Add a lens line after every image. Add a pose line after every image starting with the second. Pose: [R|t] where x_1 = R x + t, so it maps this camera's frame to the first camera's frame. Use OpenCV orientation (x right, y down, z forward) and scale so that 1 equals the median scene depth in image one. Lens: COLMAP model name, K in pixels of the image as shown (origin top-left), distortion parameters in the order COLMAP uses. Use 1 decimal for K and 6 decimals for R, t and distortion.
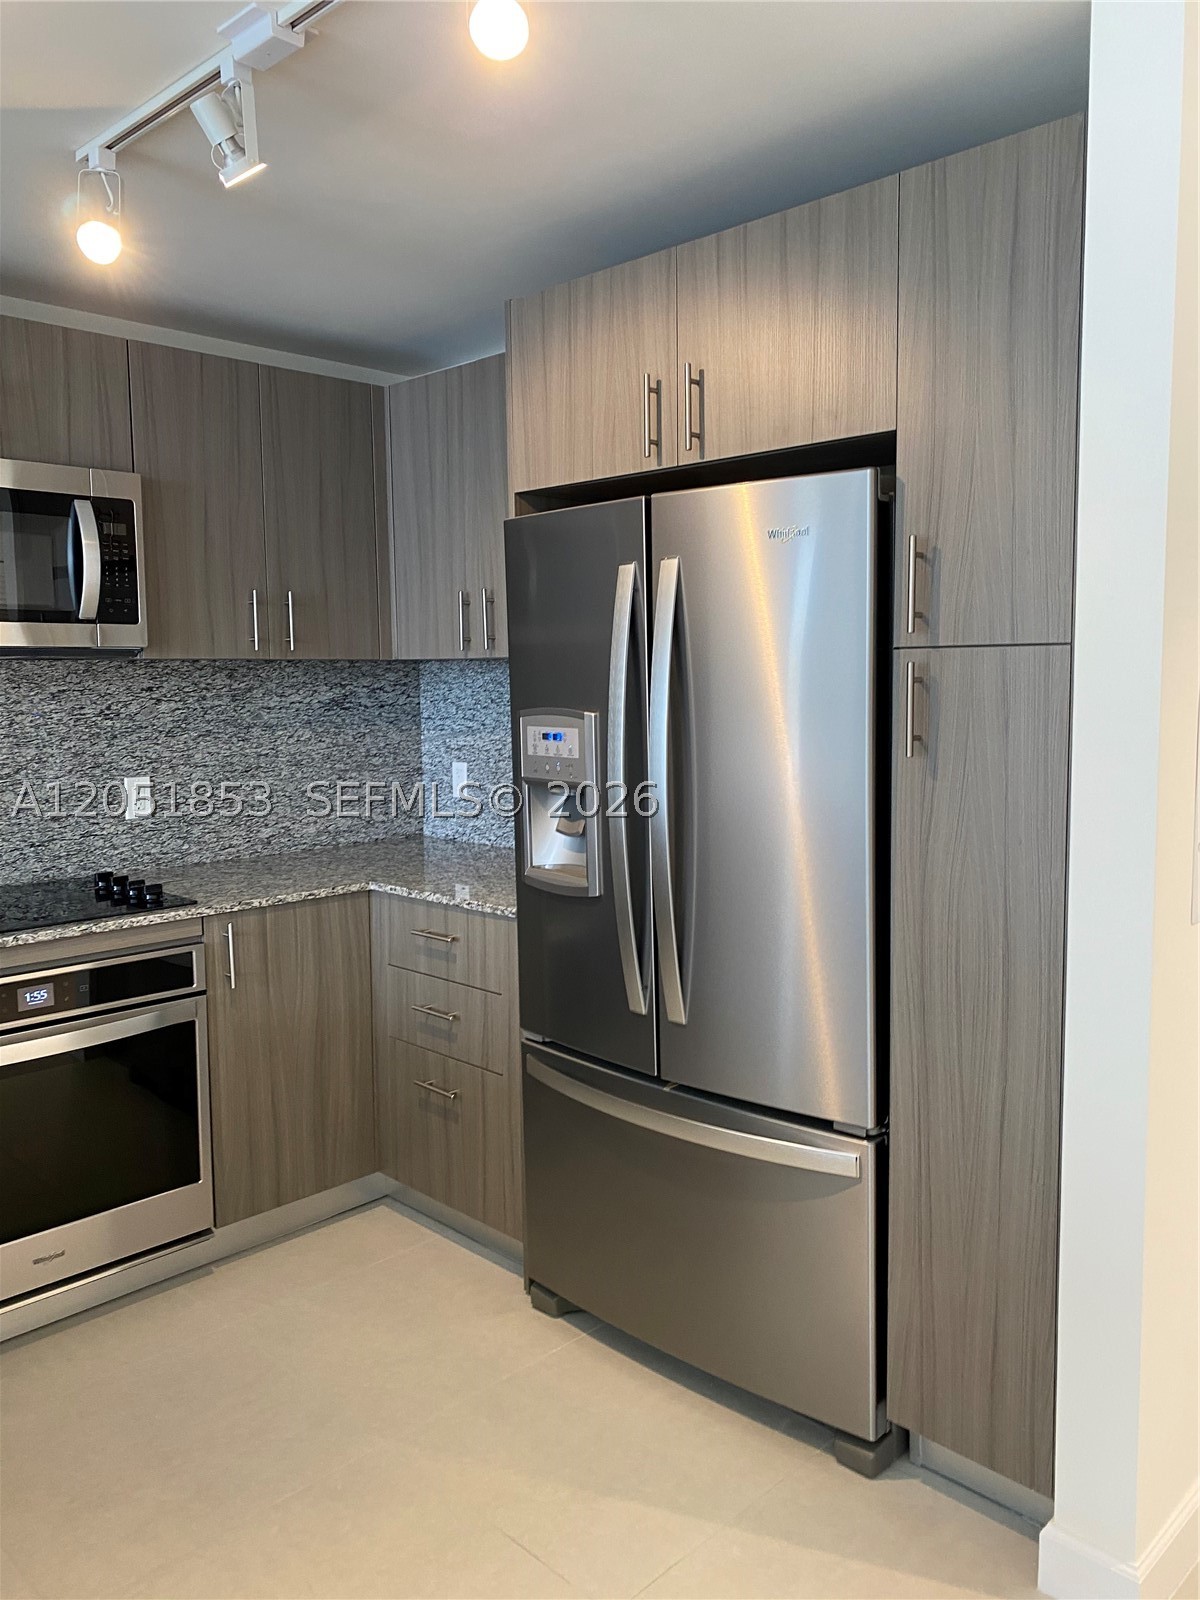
lens RADIAL K [[1213.4, 0, 630.3], [0, 1213.4, 792.5], [0, 0, 1]] dist [0.032890, -0.043307]
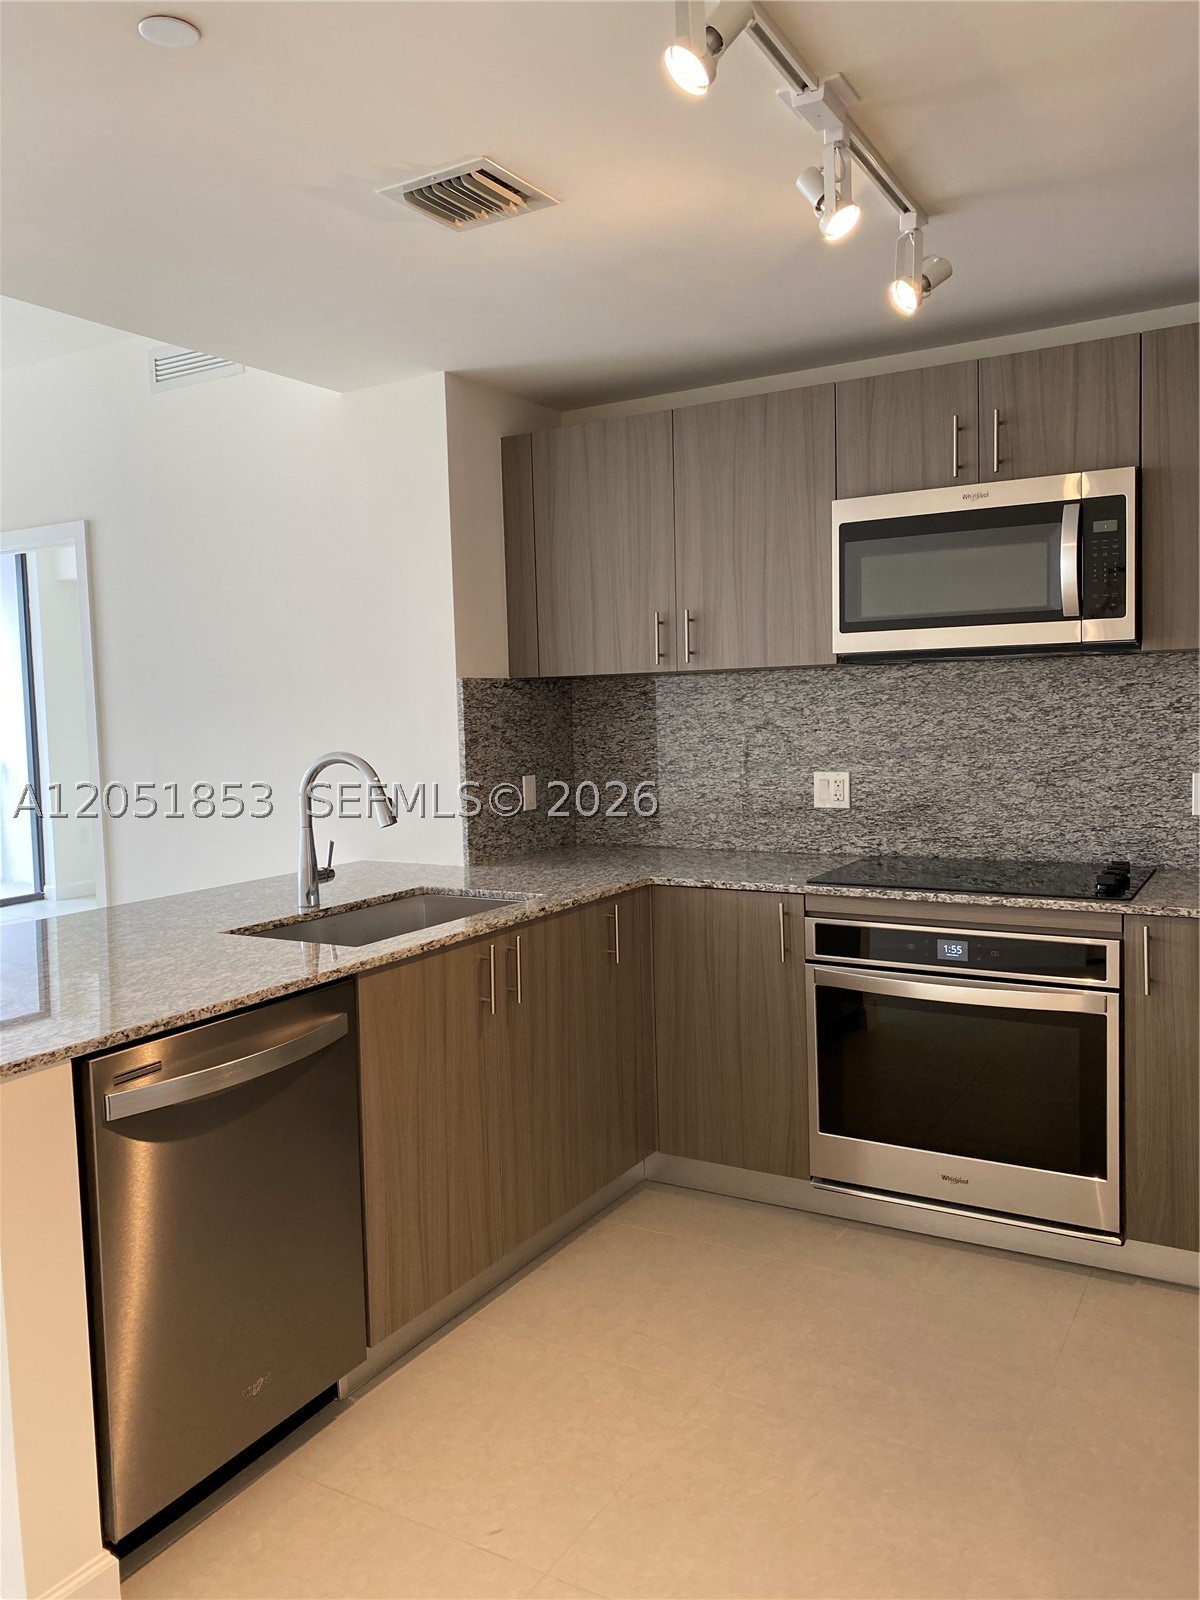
lens RADIAL K [[1213.4, 0, 596.9], [0, 1213.4, 794.7], [0, 0, 1]] dist [0.032890, -0.043307]
pose [[0.234364, 0.071643, -0.969505, 0.508922], [-0.069158, 0.995983, 0.056881, -0.020051], [0.969686, 0.053719, 0.238378, 0.367028]]
